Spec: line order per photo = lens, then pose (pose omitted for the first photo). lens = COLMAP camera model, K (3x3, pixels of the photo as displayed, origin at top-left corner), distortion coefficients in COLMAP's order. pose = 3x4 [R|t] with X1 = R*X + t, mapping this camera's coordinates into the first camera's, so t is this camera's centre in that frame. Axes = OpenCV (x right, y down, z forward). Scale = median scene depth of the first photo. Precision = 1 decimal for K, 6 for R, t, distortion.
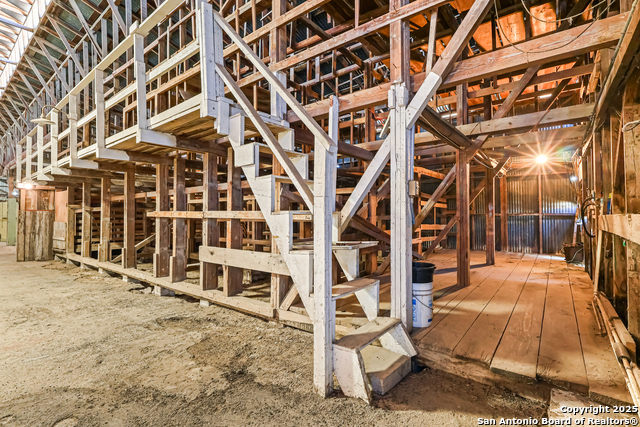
lens RADIAL K [[297.2, 0, 319.8], [0, 297.2, 211.3], [0, 0, 1]] dist [-0.003219, 0.000676]
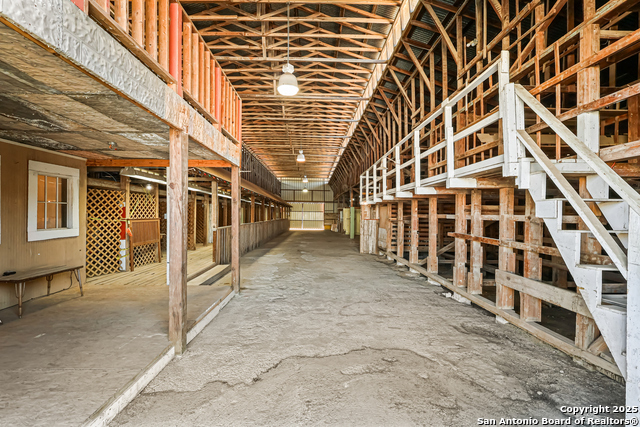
lens RADIAL K [[297.2, 0, 317.9], [0, 297.2, 212.6], [0, 0, 1]] dist [-0.003219, 0.000676]
pose [[0.627709, 0.007142, -0.778416, 0.057300], [0.003618, 0.999920, 0.012092, -0.131052], [0.778440, -0.010406, 0.627633, -0.278140]]
